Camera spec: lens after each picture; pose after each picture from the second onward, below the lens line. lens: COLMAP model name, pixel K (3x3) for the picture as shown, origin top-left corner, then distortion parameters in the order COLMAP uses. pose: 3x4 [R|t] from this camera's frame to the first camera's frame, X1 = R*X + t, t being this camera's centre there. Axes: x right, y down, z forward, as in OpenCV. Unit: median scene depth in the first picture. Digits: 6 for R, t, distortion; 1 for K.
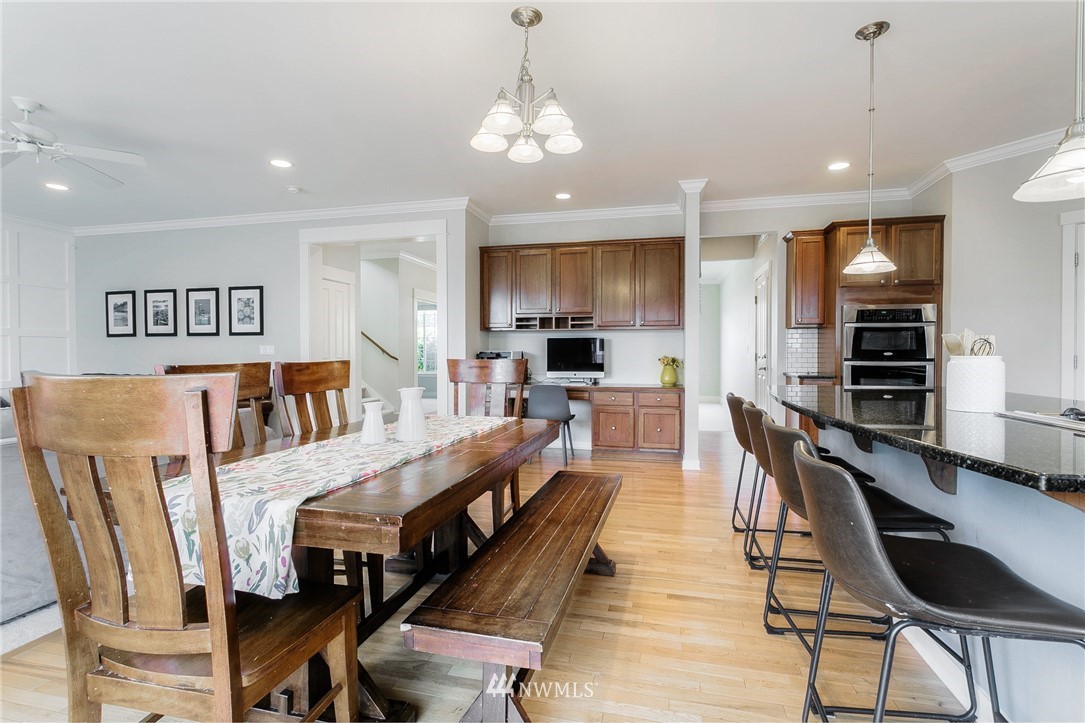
lens RADIAL K [[509.1, 0, 543.3], [0, 509.1, 359.2], [0, 0, 1]] dist [-0.004440, 0.002186]
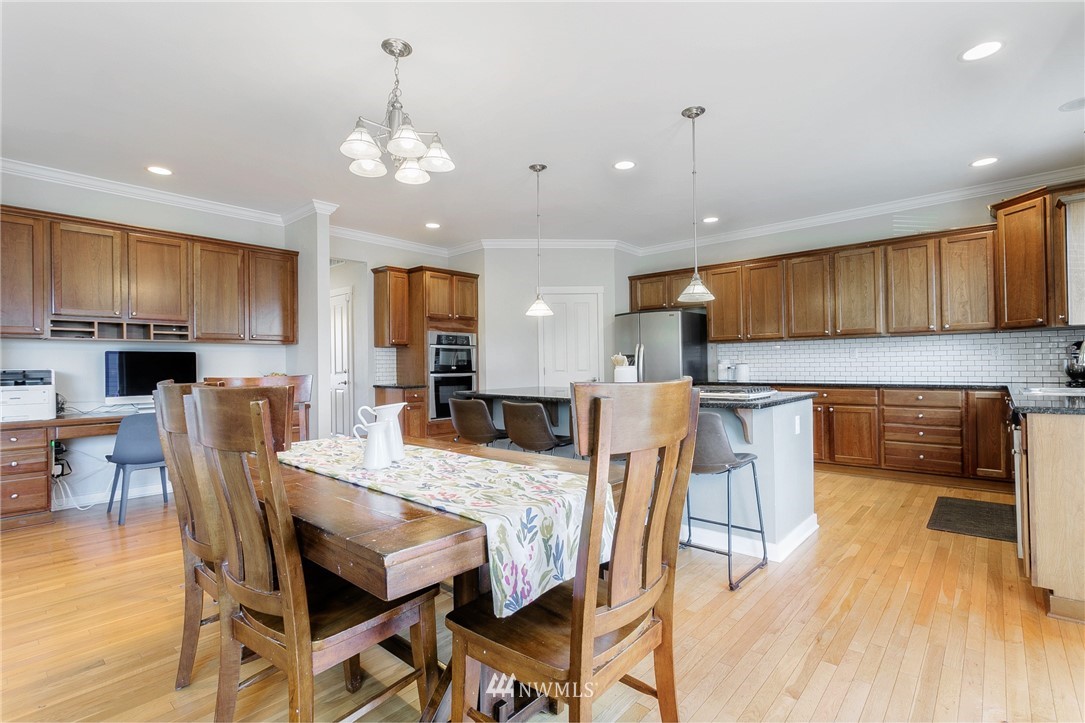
lens RADIAL K [[509.1, 0, 541.9], [0, 509.1, 361.7], [0, 0, 1]] dist [-0.004440, 0.002186]
pose [[0.463148, 0.002709, 0.886277, -0.375316], [0.022571, 0.999635, -0.014851, -0.000937], [-0.885994, 0.026883, 0.462918, 0.120919]]
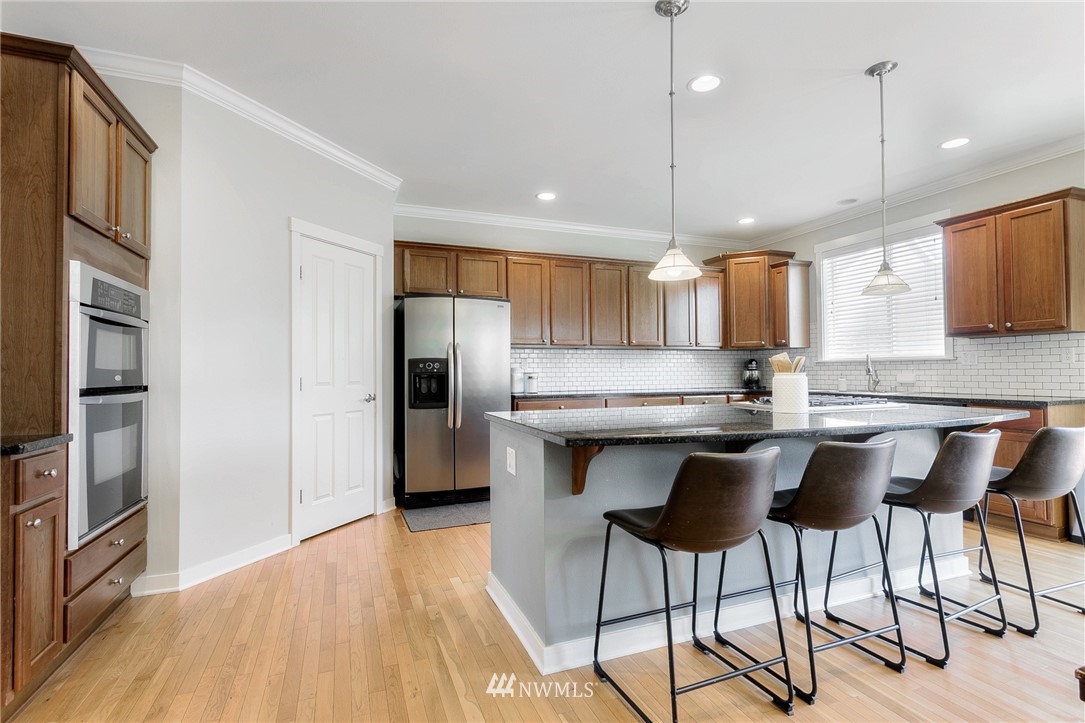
lens RADIAL K [[509.1, 0, 542.1], [0, 509.1, 364.8], [0, 0, 1]] dist [-0.004440, 0.002186]
pose [[-0.578209, 0.016381, 0.815725, 0.033973], [0.018897, 0.999799, -0.006682, -0.012571], [-0.815670, 0.011551, -0.578402, 0.808622]]
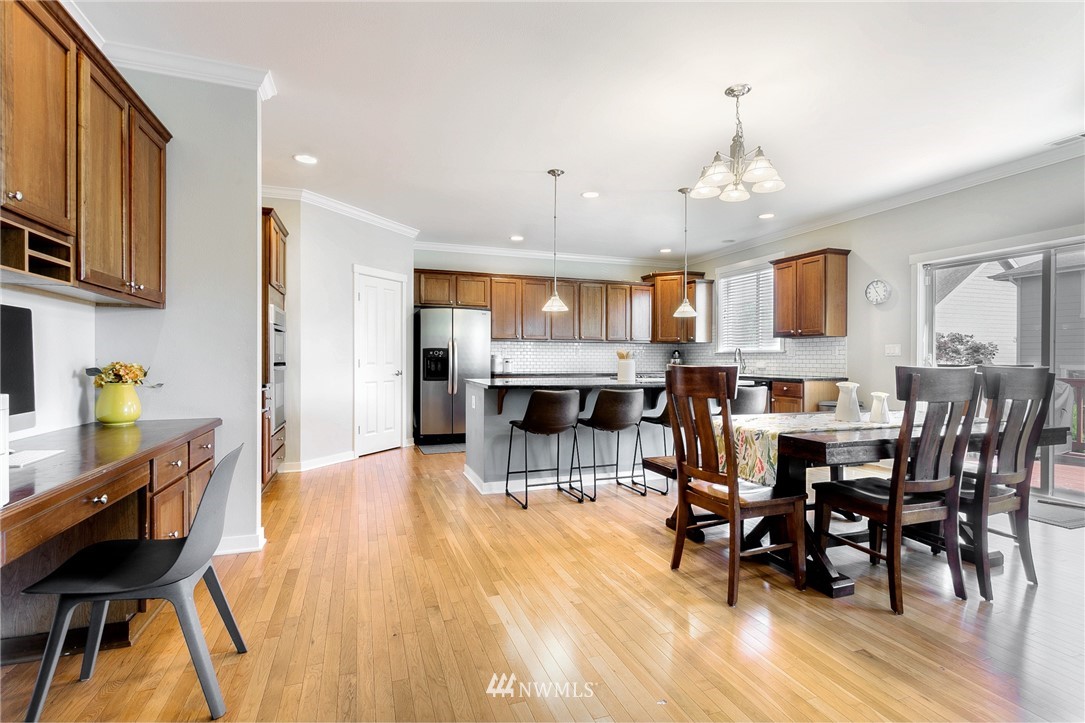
lens RADIAL K [[509.1, 0, 542.8], [0, 509.1, 361.5], [0, 0, 1]] dist [-0.004440, 0.002186]
pose [[-0.556522, -0.005871, 0.830812, -0.366269], [0.008146, 0.999888, 0.012522, -0.012615], [-0.830793, 0.013737, -0.556412, 0.958144]]
